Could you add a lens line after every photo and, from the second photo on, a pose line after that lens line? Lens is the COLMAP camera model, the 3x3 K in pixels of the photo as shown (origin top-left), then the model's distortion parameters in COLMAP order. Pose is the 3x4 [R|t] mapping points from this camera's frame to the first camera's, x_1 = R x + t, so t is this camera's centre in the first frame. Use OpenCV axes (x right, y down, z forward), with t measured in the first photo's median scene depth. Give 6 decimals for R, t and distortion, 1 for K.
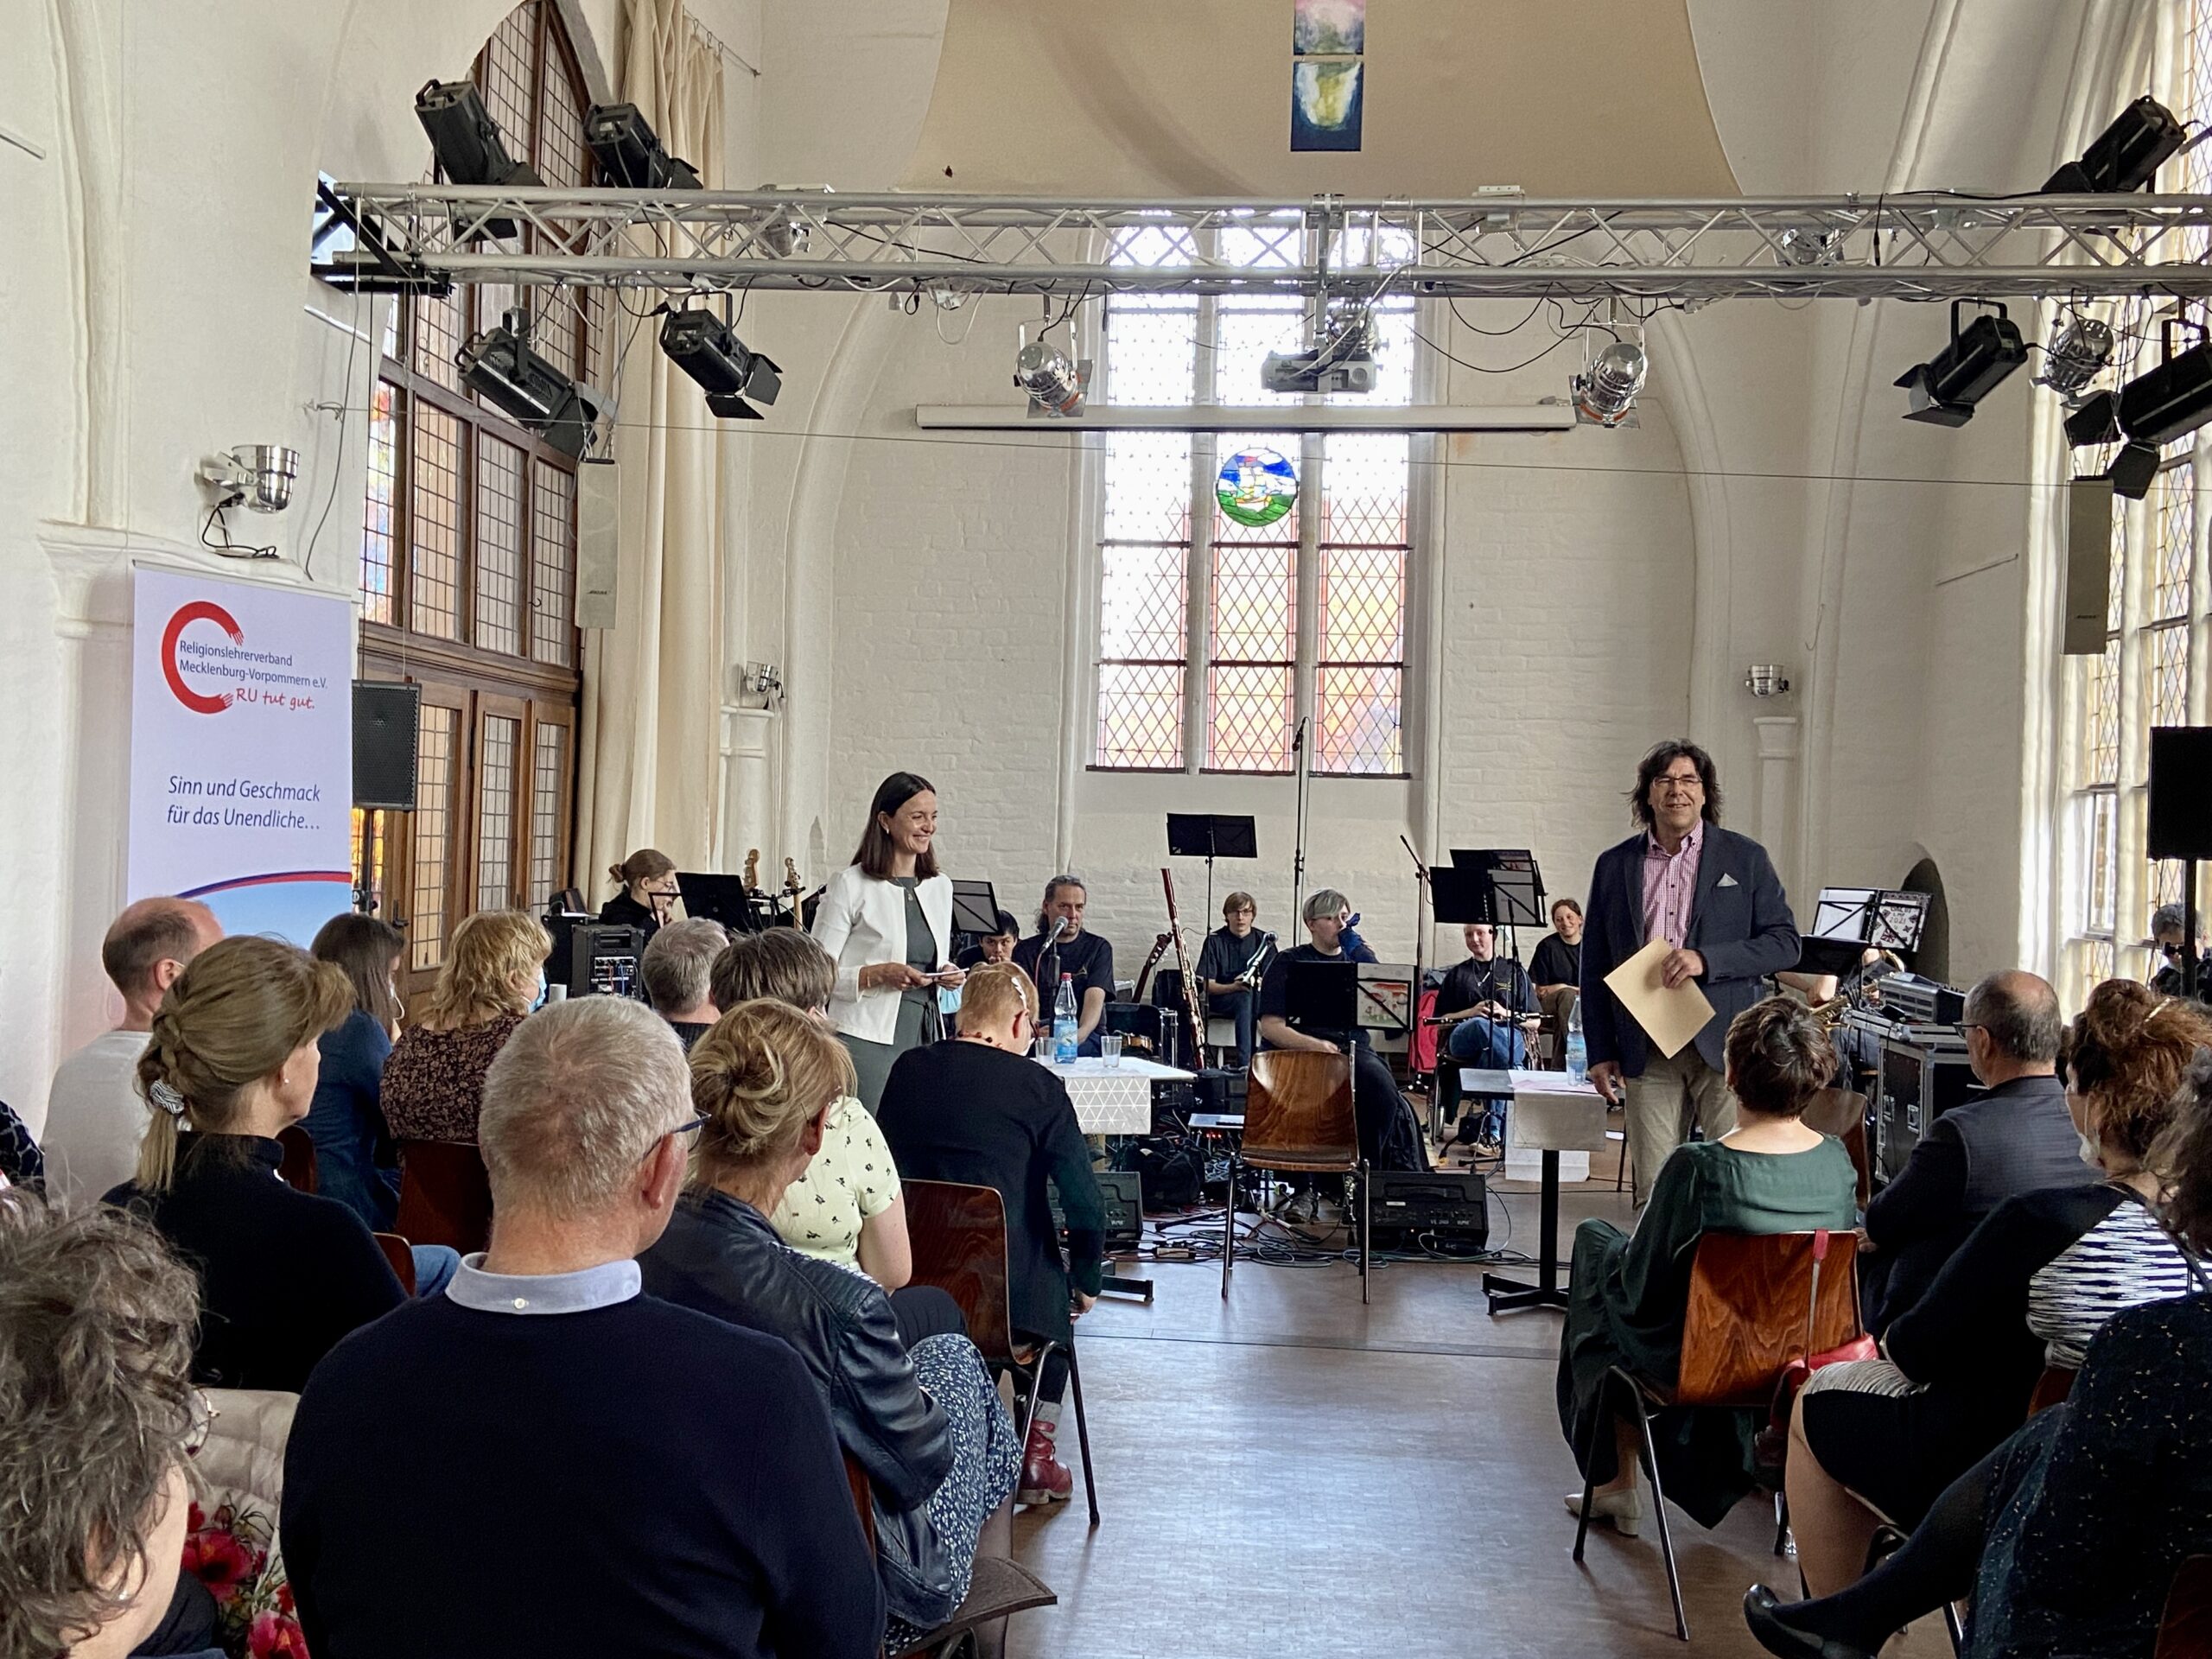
lens RADIAL K [[2346.6, 0, 1105.8], [0, 2346.6, 831.1], [0, 0, 1]] dist [0.119707, 0.000000]
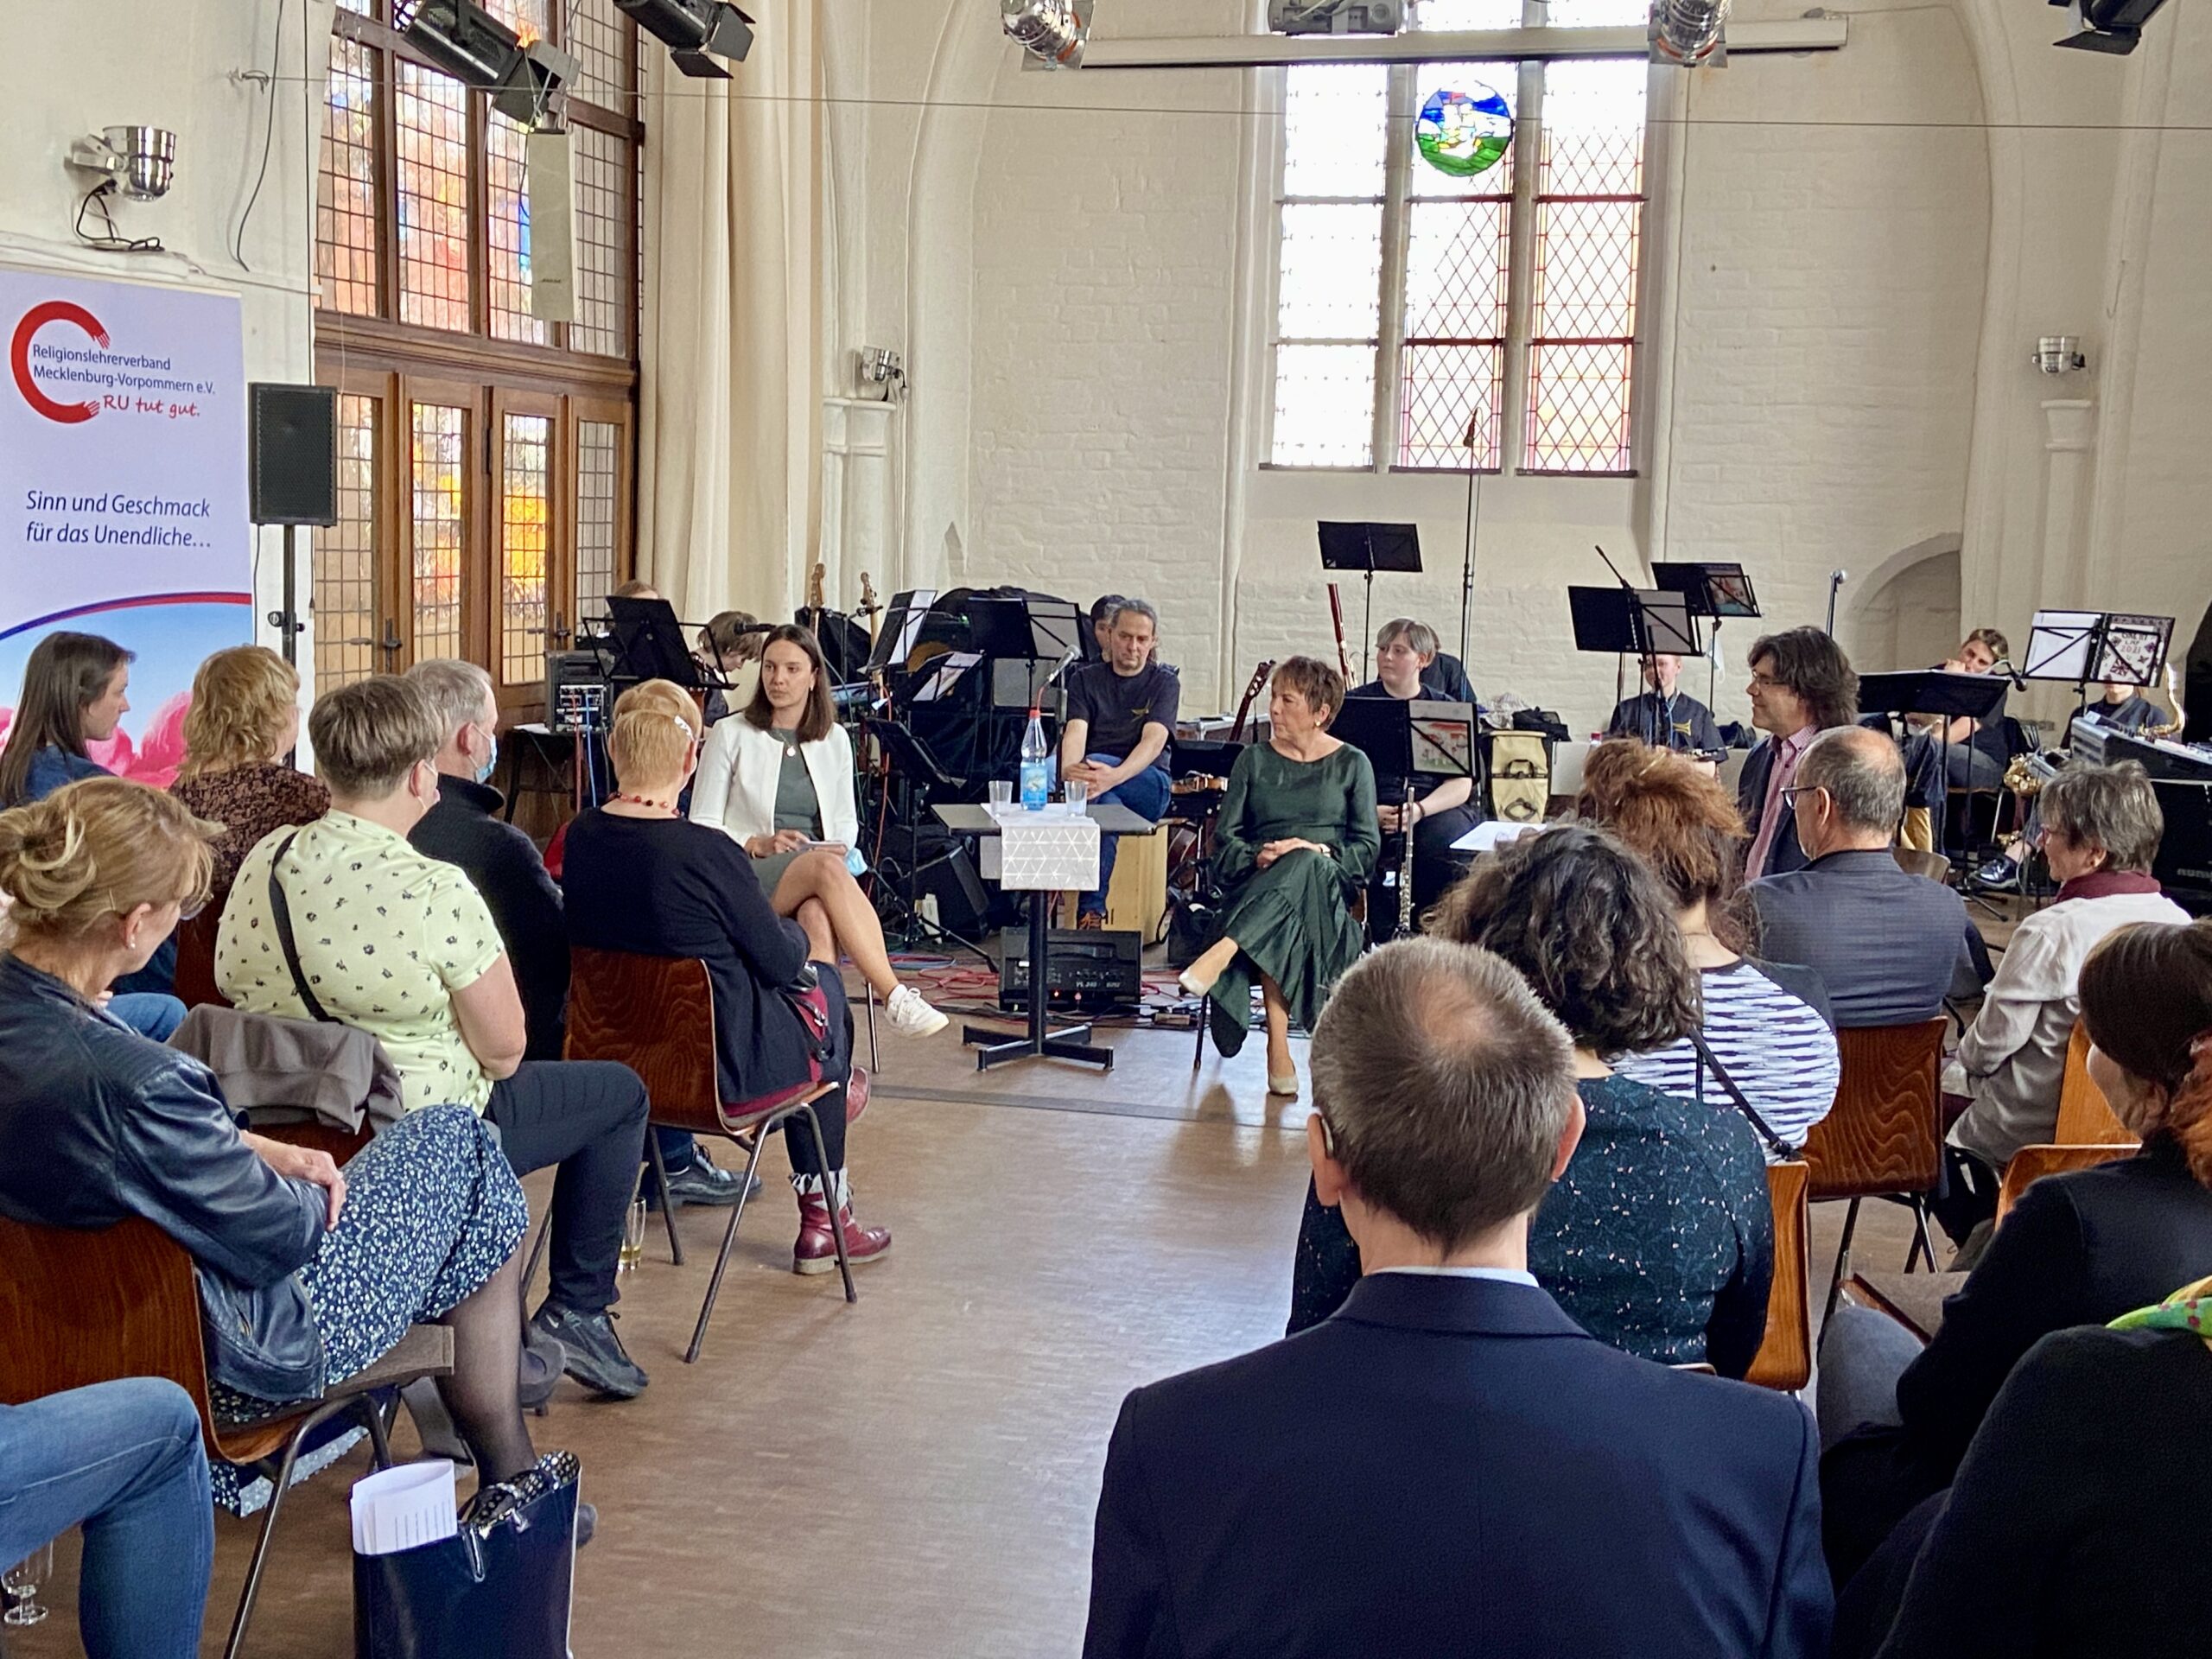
lens RADIAL K [[2697.5, 0, 1107.1], [0, 2697.5, 828.6], [0, 0, 1]] dist [0.100694, 0.000000]
pose [[0.989520, 0.016872, -0.143405, 0.107144], [-0.000785, 0.993764, 0.111503, -0.006621], [0.144392, -0.110222, 0.983363, -0.010920]]
